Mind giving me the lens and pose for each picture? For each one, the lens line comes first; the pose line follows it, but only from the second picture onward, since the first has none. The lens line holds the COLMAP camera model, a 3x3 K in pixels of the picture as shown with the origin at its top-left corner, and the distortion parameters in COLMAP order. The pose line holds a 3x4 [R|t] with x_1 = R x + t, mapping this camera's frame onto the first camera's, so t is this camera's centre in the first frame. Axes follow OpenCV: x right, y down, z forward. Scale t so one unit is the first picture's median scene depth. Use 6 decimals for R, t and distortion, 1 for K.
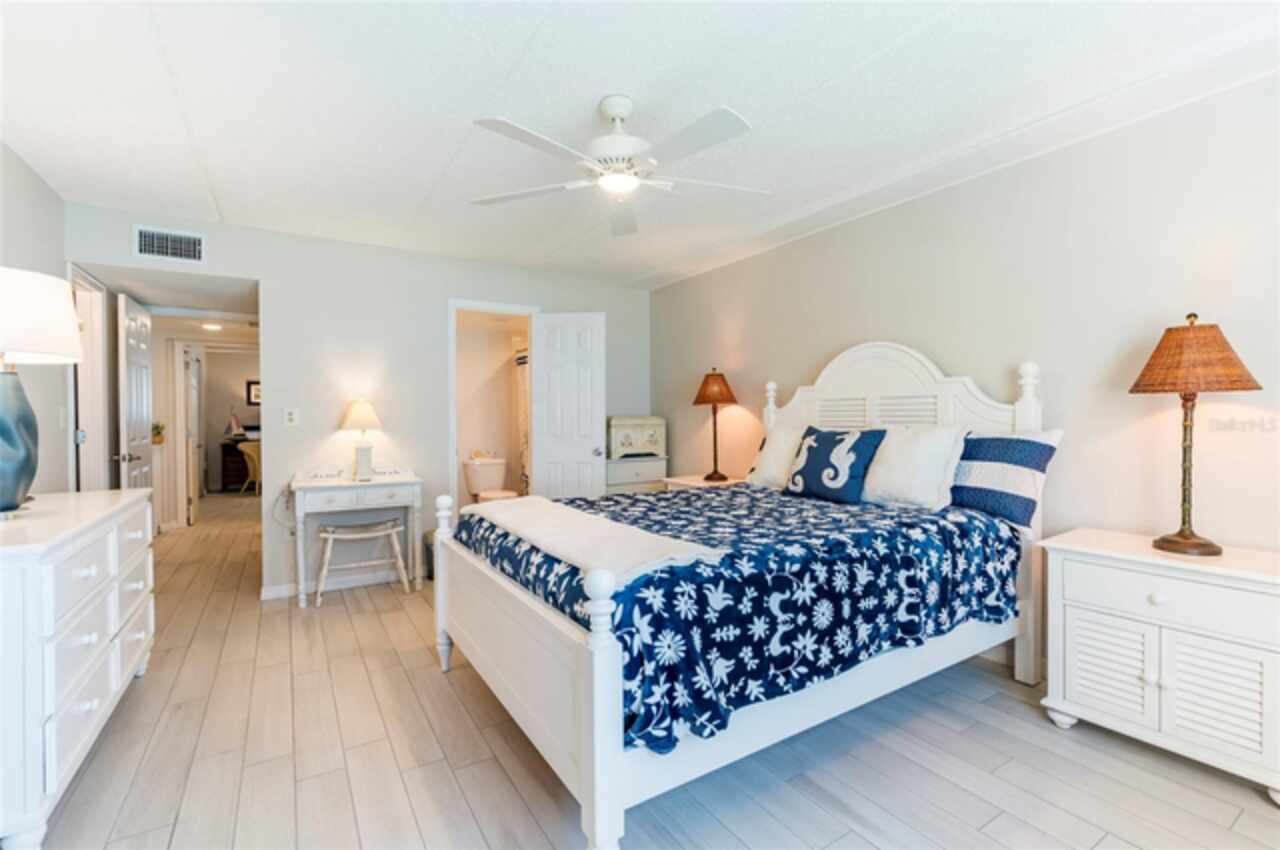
lens RADIAL K [[556.8, 0, 643.6], [0, 556.8, 422.7], [0, 0, 1]] dist [-0.003553, 0.000366]
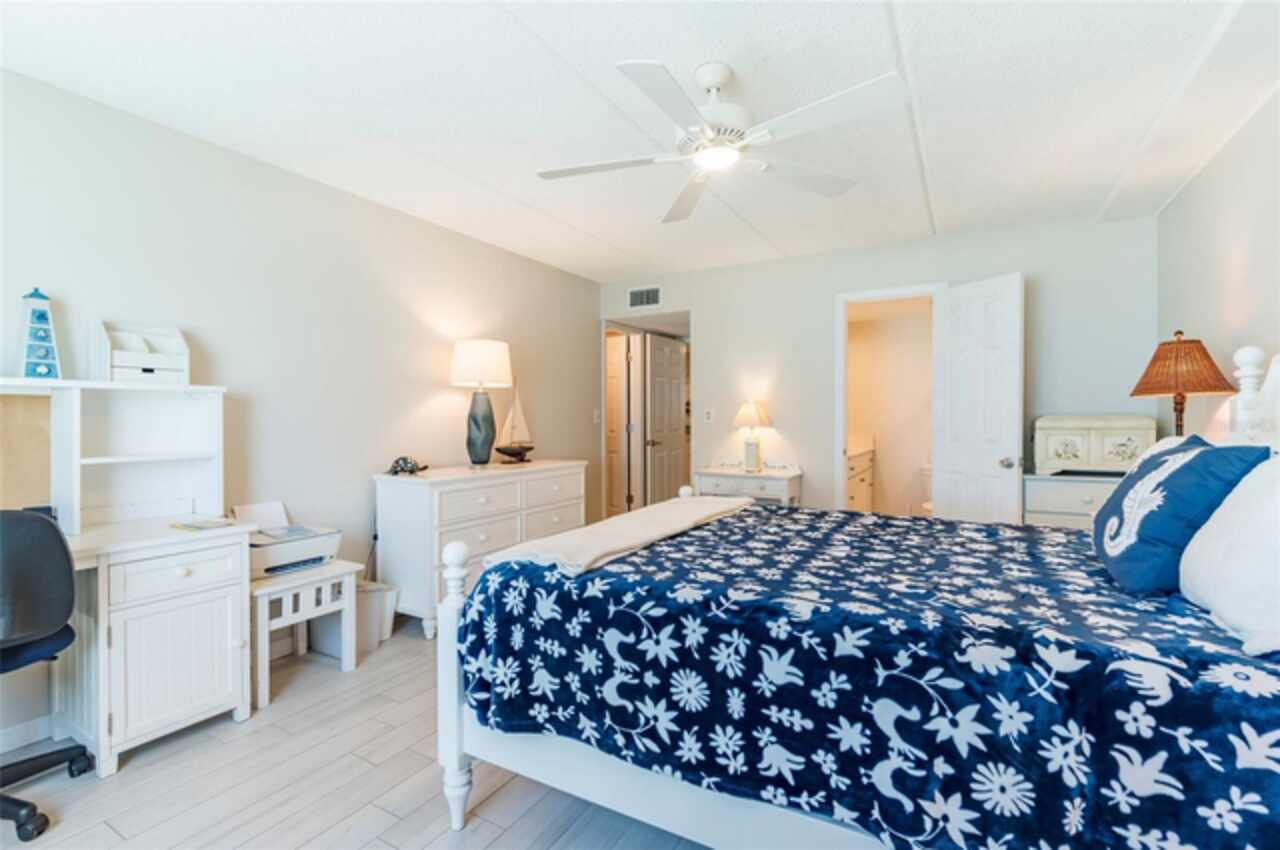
lens RADIAL K [[568.7, 0, 644.4], [0, 568.7, 421.4], [0, 0, 1]] dist [-0.000504, -0.000001]
pose [[0.484760, 0.008530, -0.874606, 0.955472], [-0.007291, 0.999957, 0.005711, -0.009026], [0.874617, 0.003608, 0.484801, 0.601268]]
